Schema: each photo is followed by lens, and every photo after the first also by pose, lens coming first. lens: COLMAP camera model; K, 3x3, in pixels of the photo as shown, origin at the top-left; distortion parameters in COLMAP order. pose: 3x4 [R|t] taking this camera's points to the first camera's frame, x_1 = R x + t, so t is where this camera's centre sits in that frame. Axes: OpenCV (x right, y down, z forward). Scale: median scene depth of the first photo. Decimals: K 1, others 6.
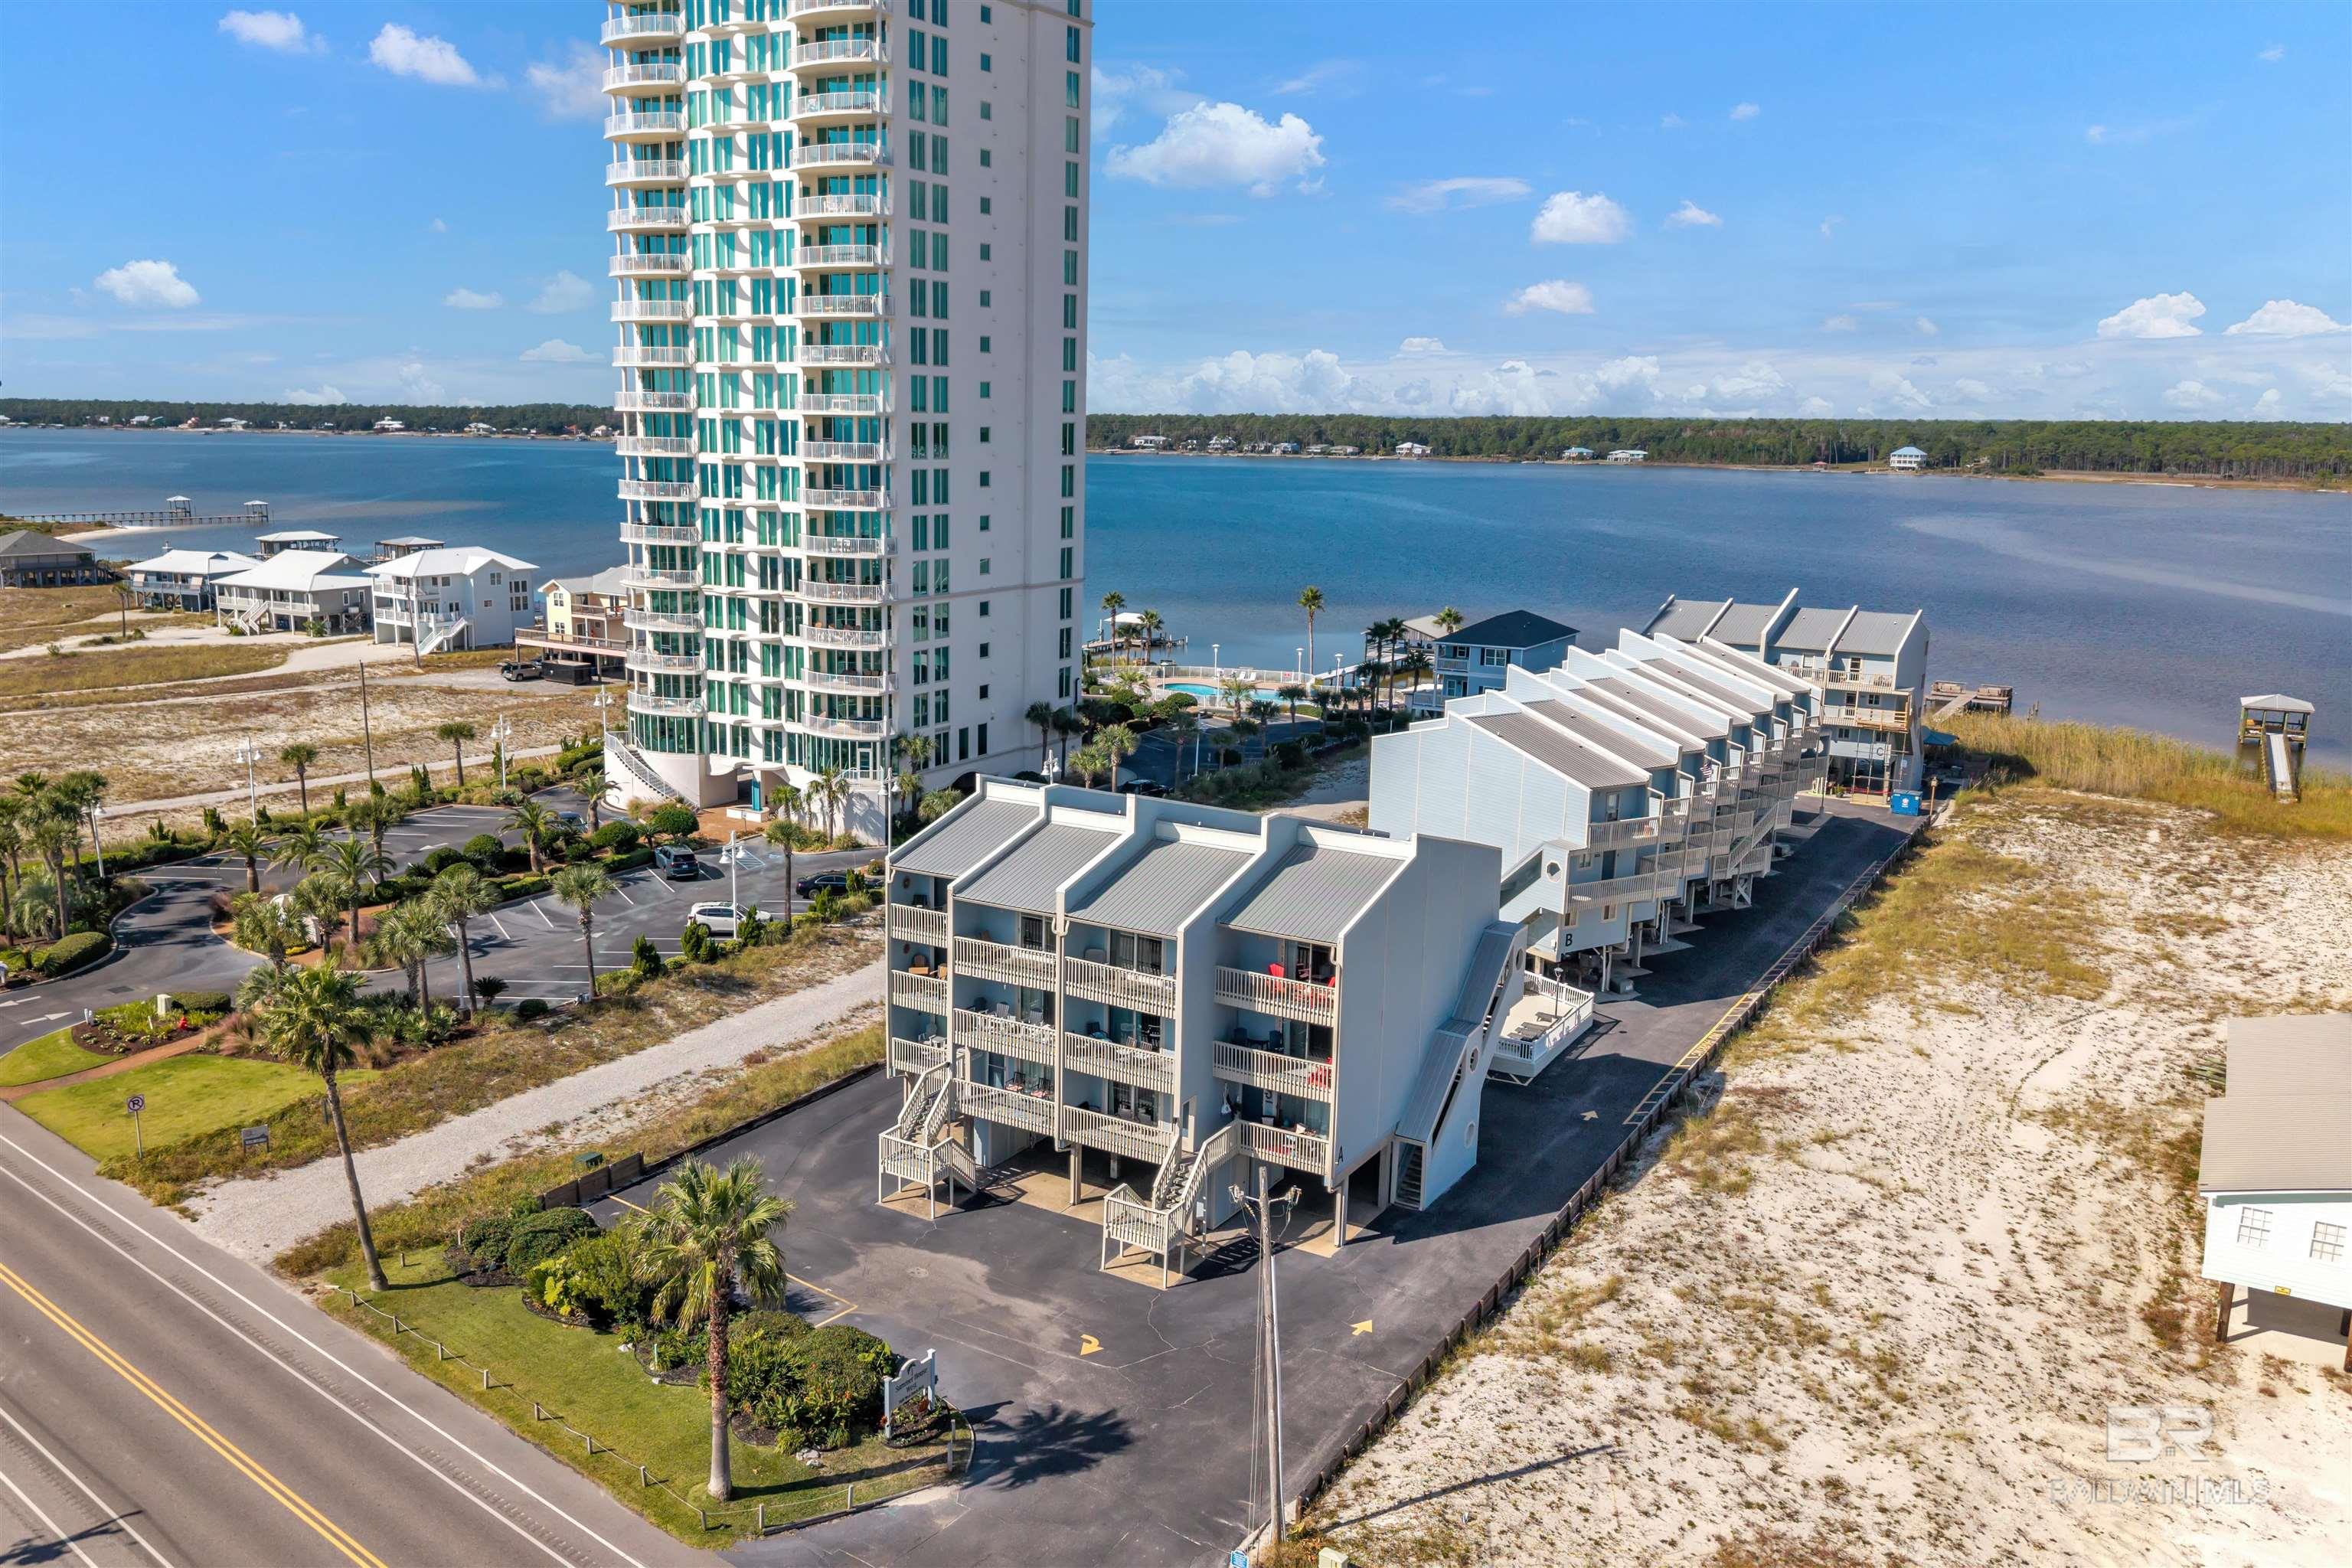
lens RADIAL K [[1814.4, 0, 1042.3], [0, 1814.4, 824.7], [0, 0, 1]] dist [0.069419, -0.087156]
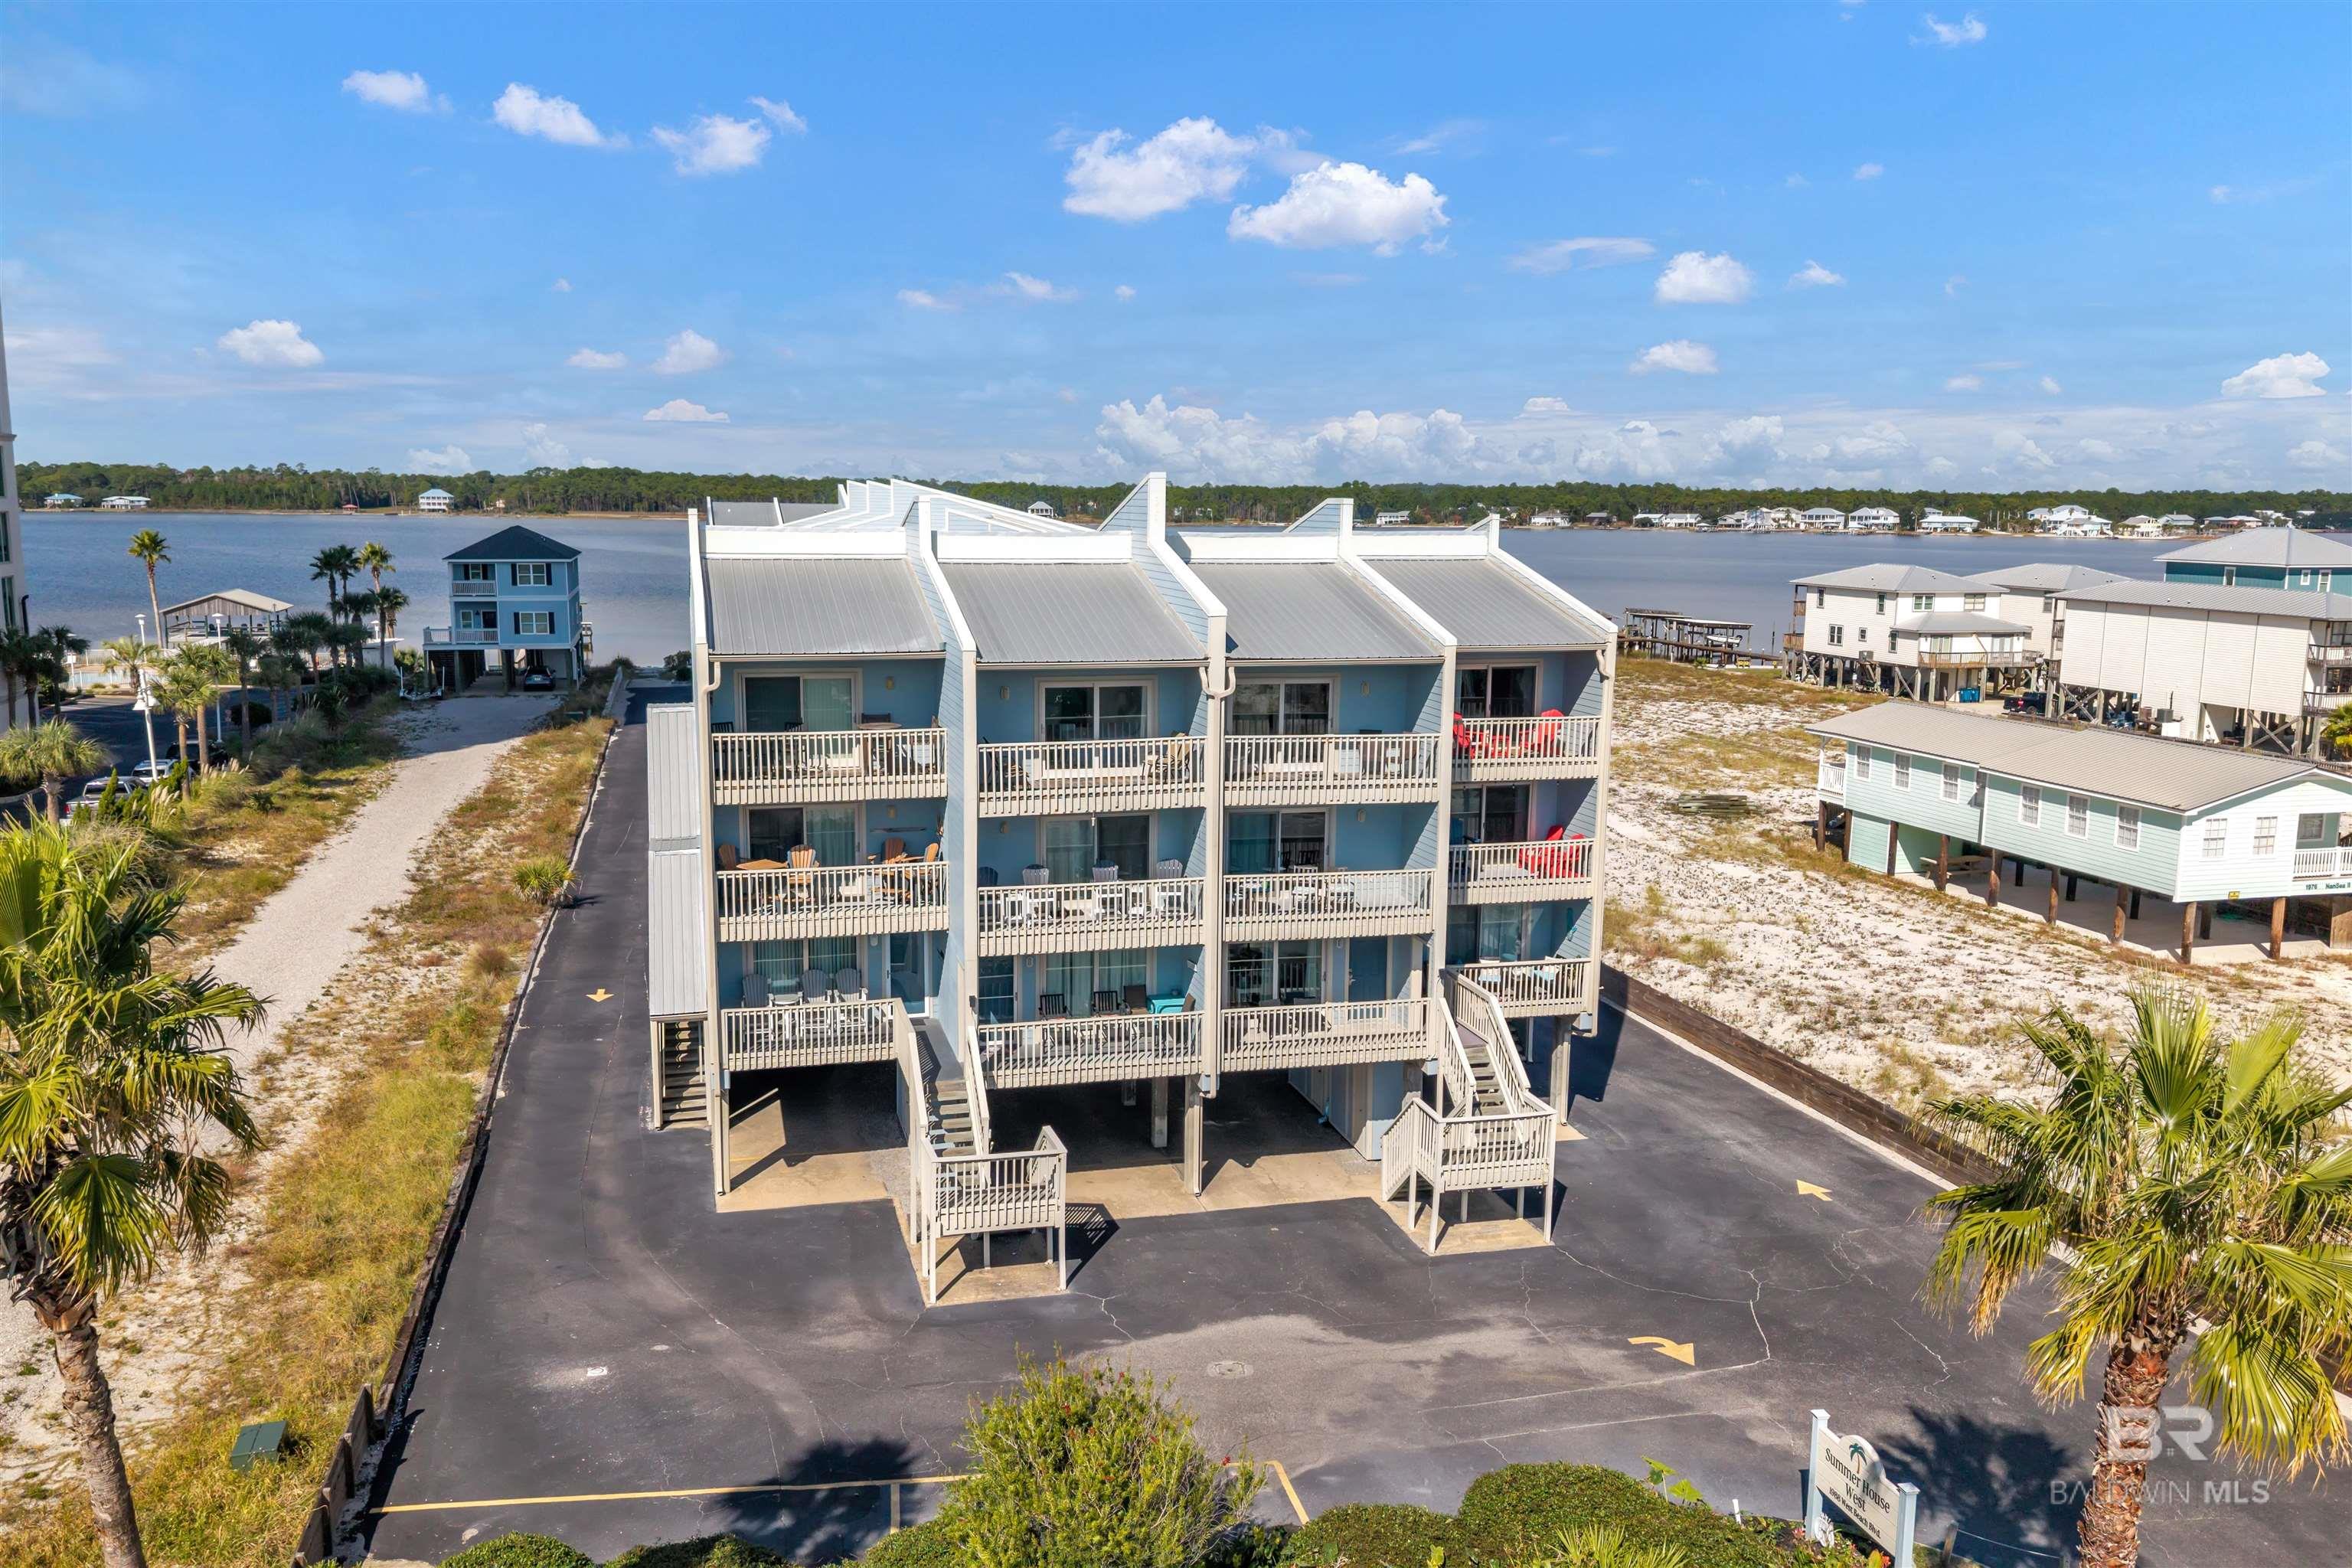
lens RADIAL K [[1860.8, 0, 1149.8], [0, 1860.8, 835.1], [0, 0, 1]] dist [0.003856, -0.004606]
pose [[0.680886, -0.136962, 0.719469, -0.212635], [0.158242, 0.986666, 0.038070, 0.041286], [-0.715089, 0.087929, 0.693481, 0.331184]]
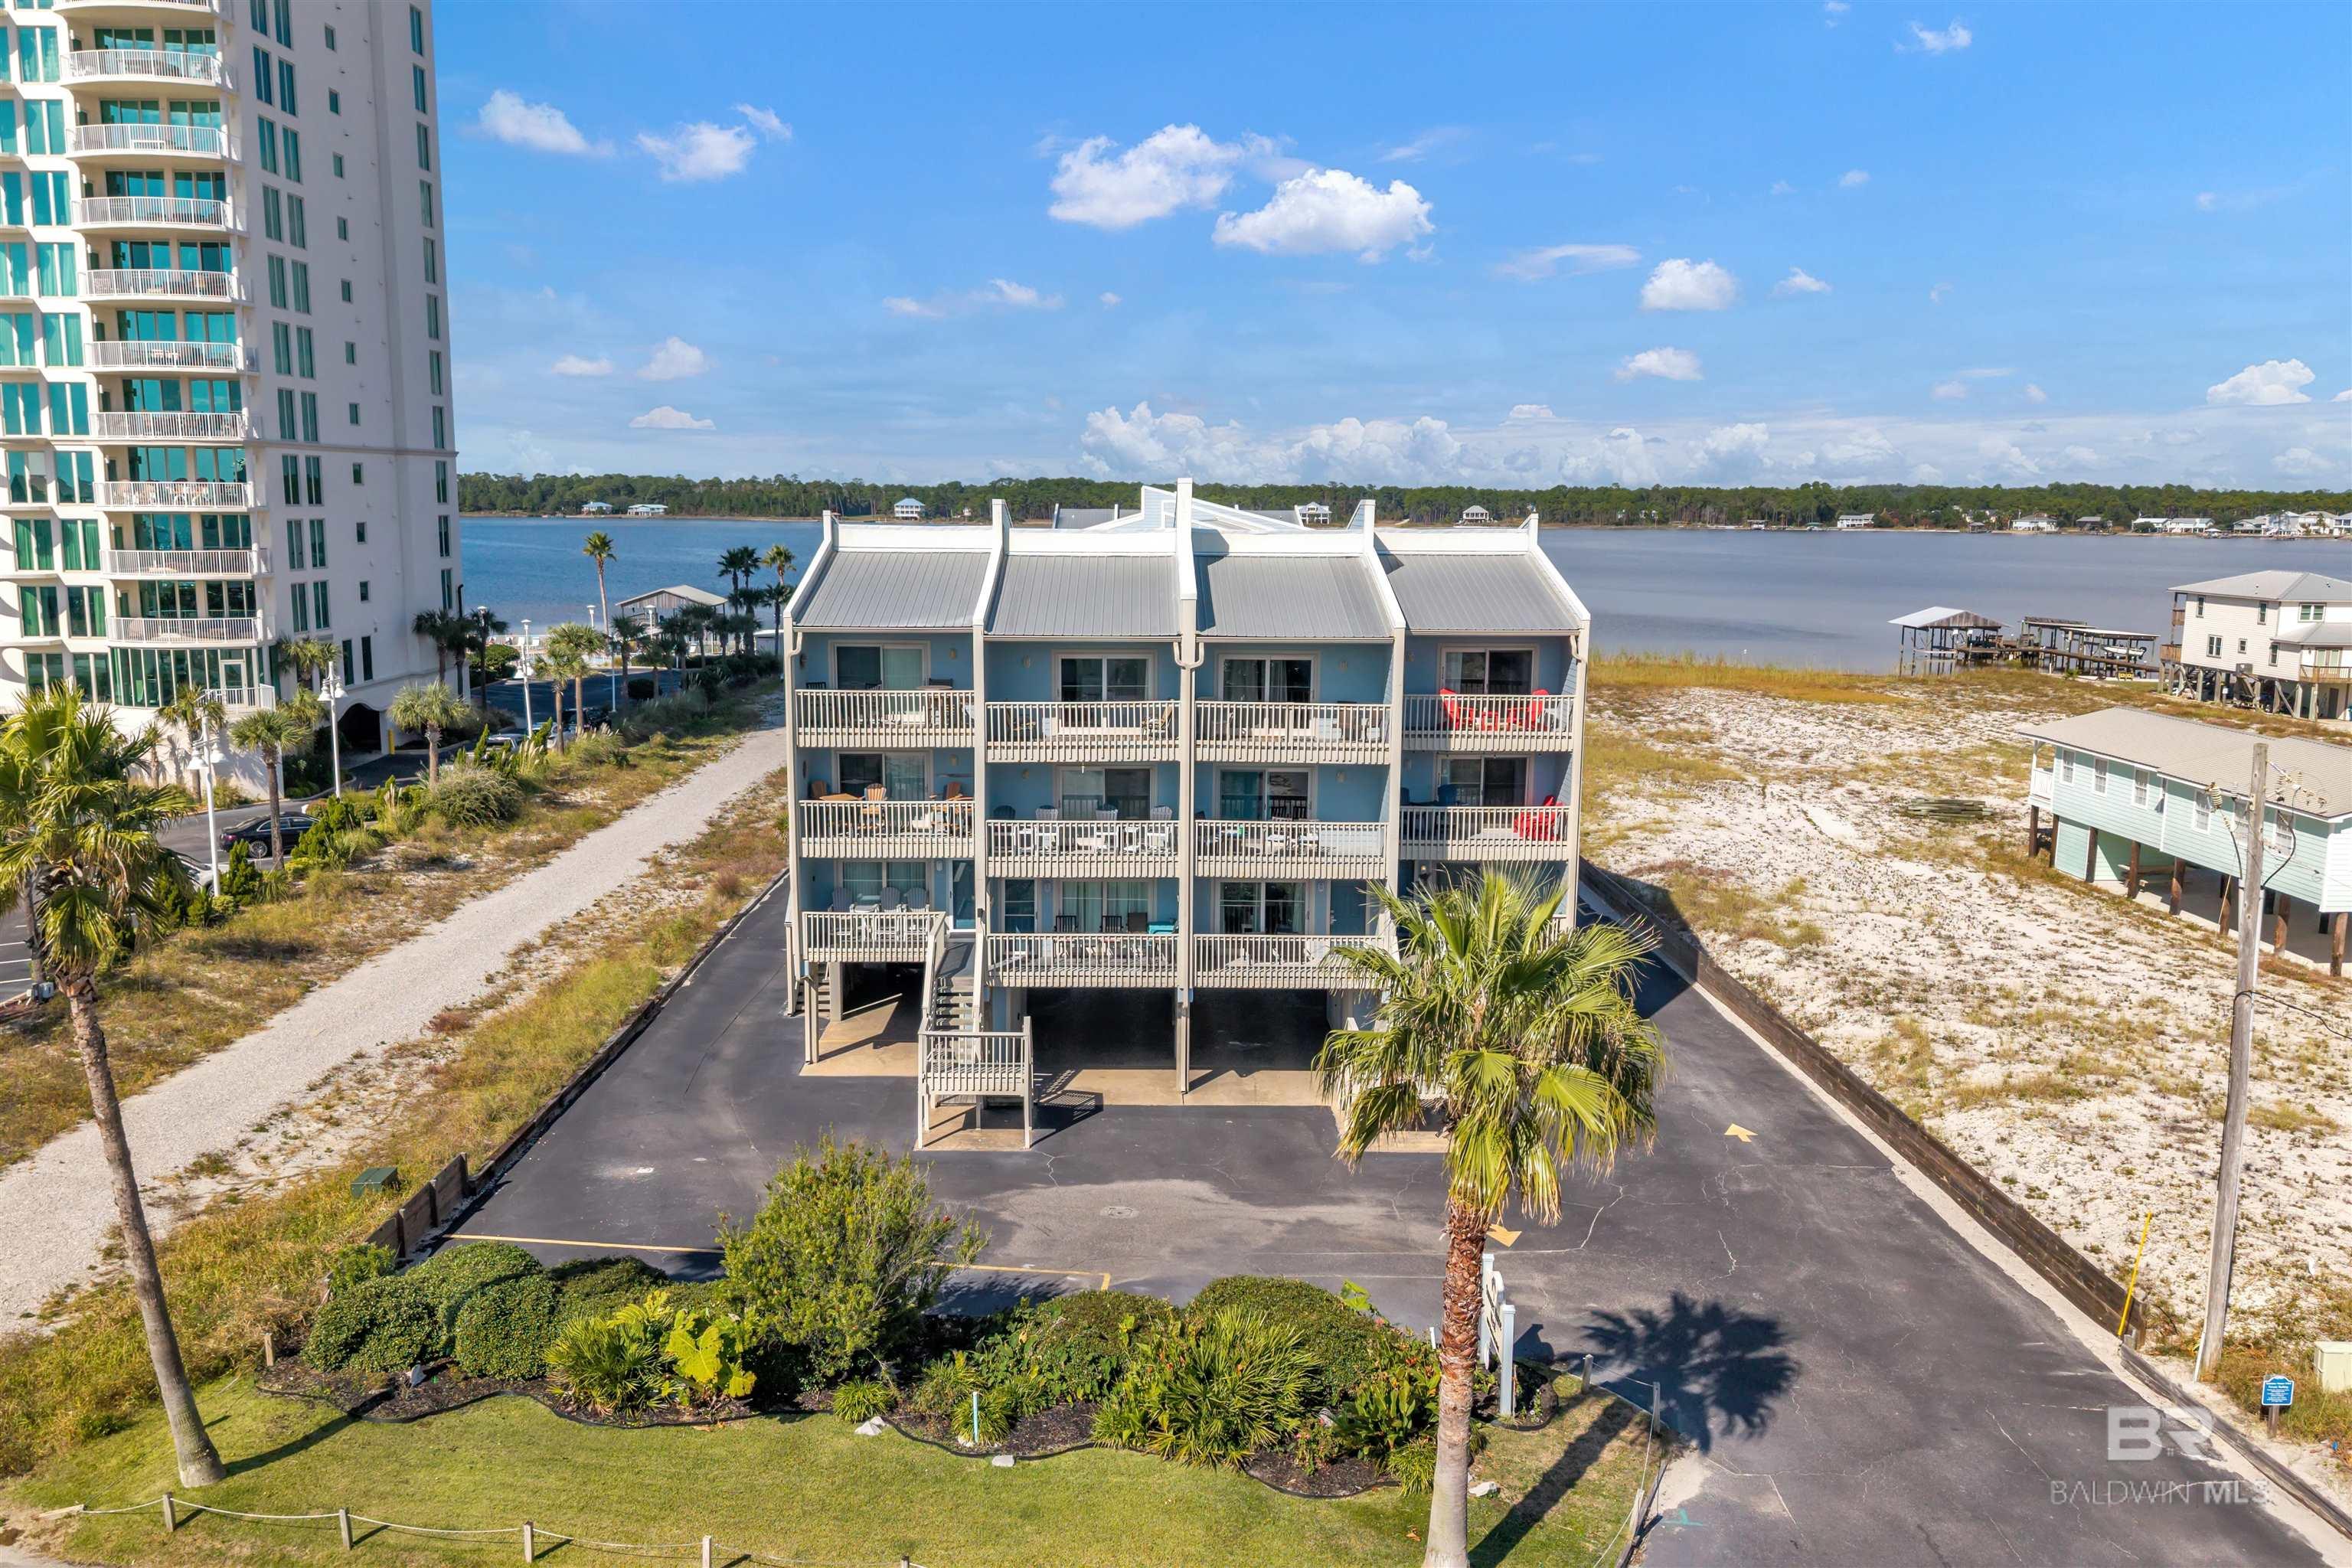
lens RADIAL K [[1848.7, 0, 1133.0], [0, 1848.7, 816.7], [0, 0, 1]] dist [0.029195, -0.033768]
pose [[0.839221, -0.098534, 0.534789, -0.189349], [0.121753, 0.992527, -0.008189, 0.061651], [-0.529985, 0.071985, 0.844946, 0.239952]]
